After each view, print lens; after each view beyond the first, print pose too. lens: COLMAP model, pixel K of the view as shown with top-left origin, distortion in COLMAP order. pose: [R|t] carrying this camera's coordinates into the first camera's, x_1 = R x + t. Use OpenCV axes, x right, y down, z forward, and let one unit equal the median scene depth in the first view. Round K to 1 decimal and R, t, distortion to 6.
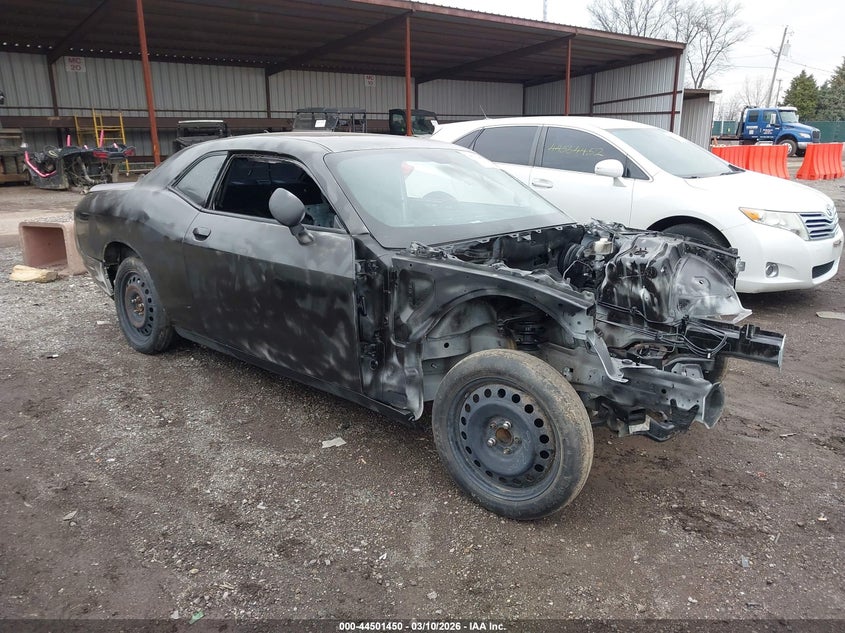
lens RADIAL K [[705.2, 0, 422.5], [0, 705.2, 316.5], [0, 0, 1]] dist [0.002816, -0.000664]
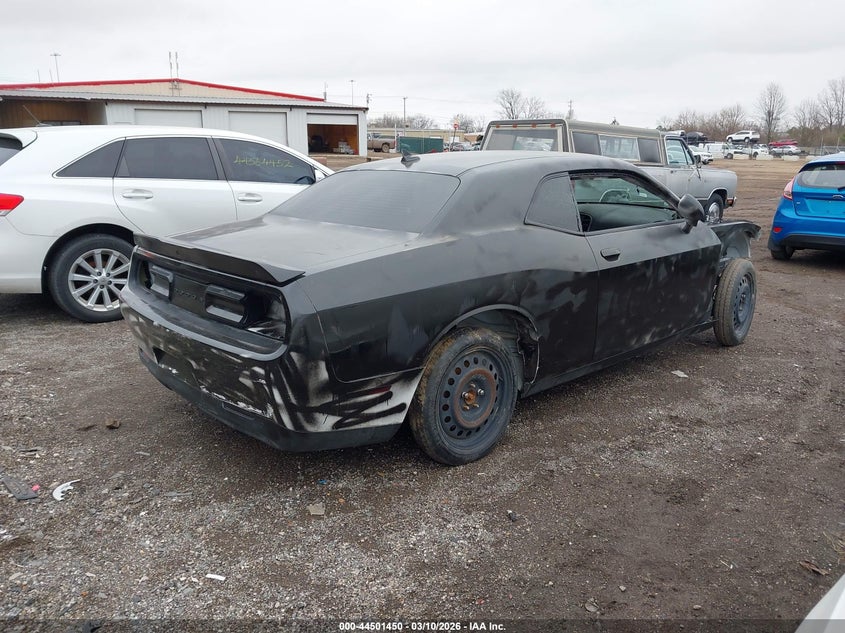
lens RADIAL K [[705.2, 0, 422.5], [0, 705.2, 316.5], [0, 0, 1]] dist [0.002816, -0.000664]
pose [[0.052354, -0.245722, 0.967926, -1.499095], [0.246823, 0.942367, 0.225883, -0.371047], [-0.967645, 0.227081, 0.109986, 1.333724]]
